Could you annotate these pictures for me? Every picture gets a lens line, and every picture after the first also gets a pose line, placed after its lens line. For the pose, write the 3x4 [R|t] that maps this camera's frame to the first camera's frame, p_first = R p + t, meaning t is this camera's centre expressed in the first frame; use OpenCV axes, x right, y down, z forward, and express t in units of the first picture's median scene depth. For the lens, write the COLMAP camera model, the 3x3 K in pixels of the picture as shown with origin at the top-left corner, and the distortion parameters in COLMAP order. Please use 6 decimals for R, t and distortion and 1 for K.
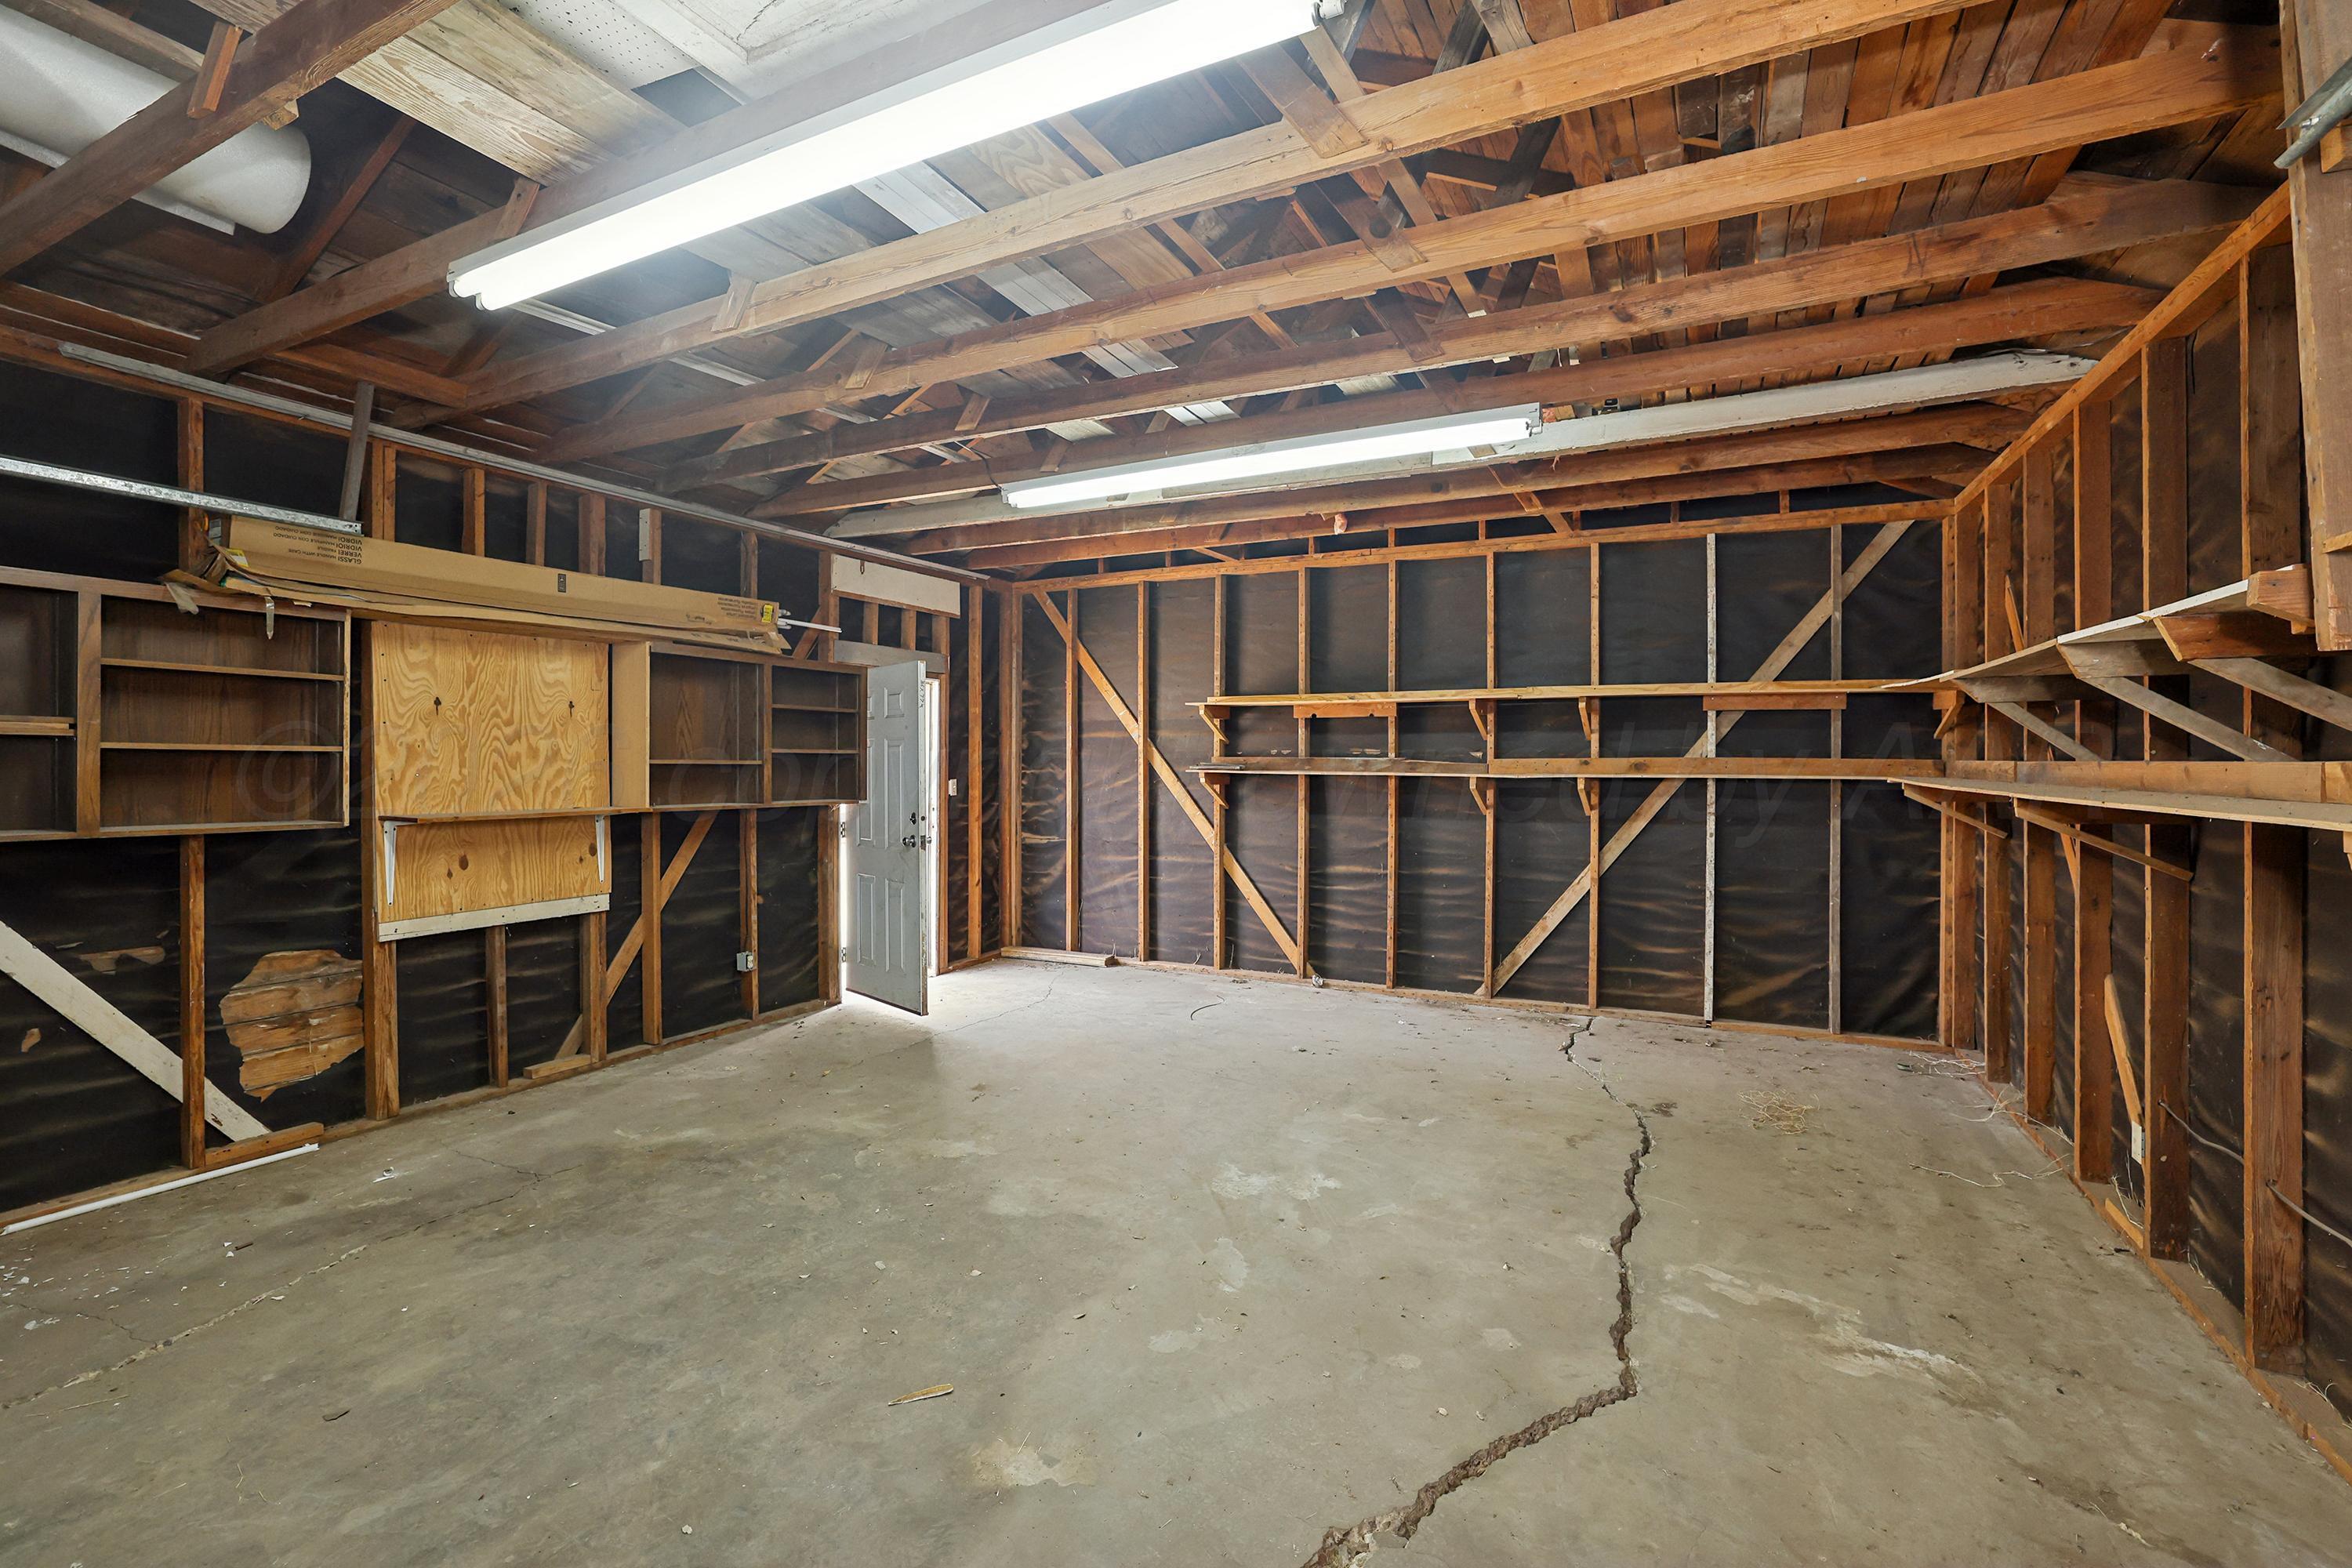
lens RADIAL K [[1024.4, 0, 1171.8], [0, 1024.4, 731.0], [0, 0, 1]] dist [-0.049023, 0.017600]
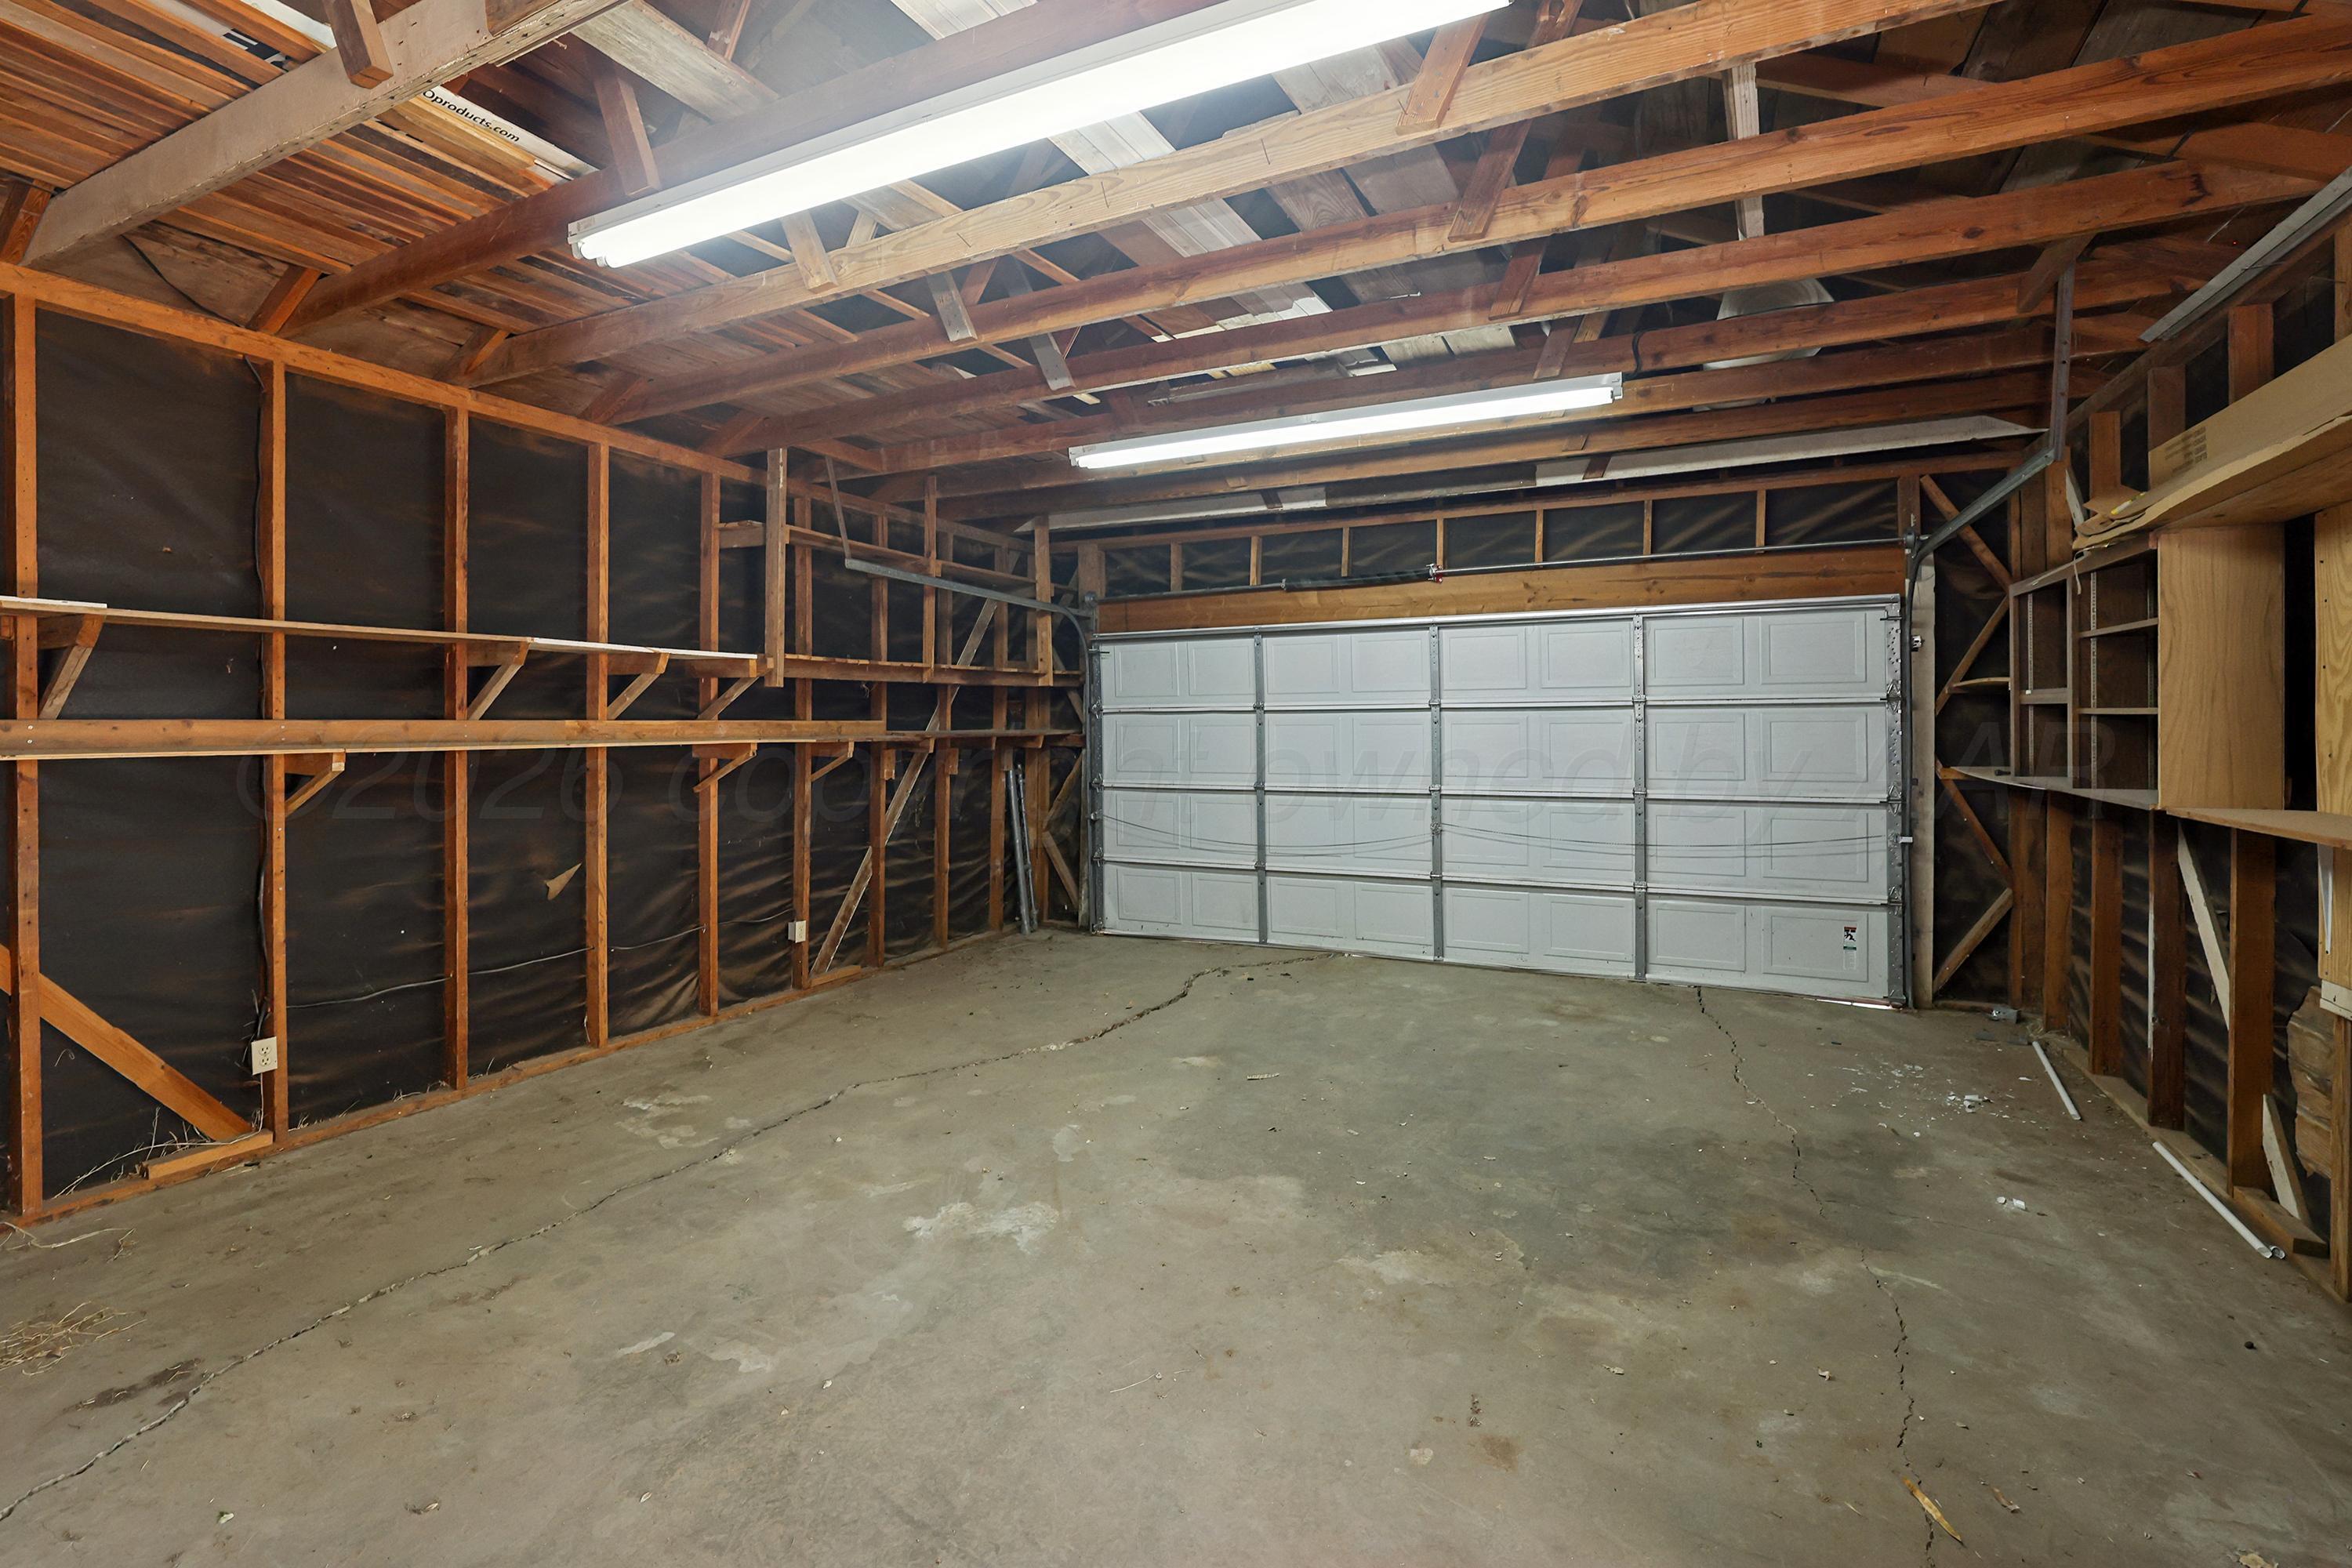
lens RADIAL K [[1024.4, 0, 1171.8], [0, 1024.4, 731.0], [0, 0, 1]] dist [-0.049023, 0.017600]
pose [[-0.999995, -0.002892, -0.001419, -0.056811], [-0.002865, 0.999821, -0.018705, 0.055945], [0.001473, -0.018701, -0.999824, 1.964556]]
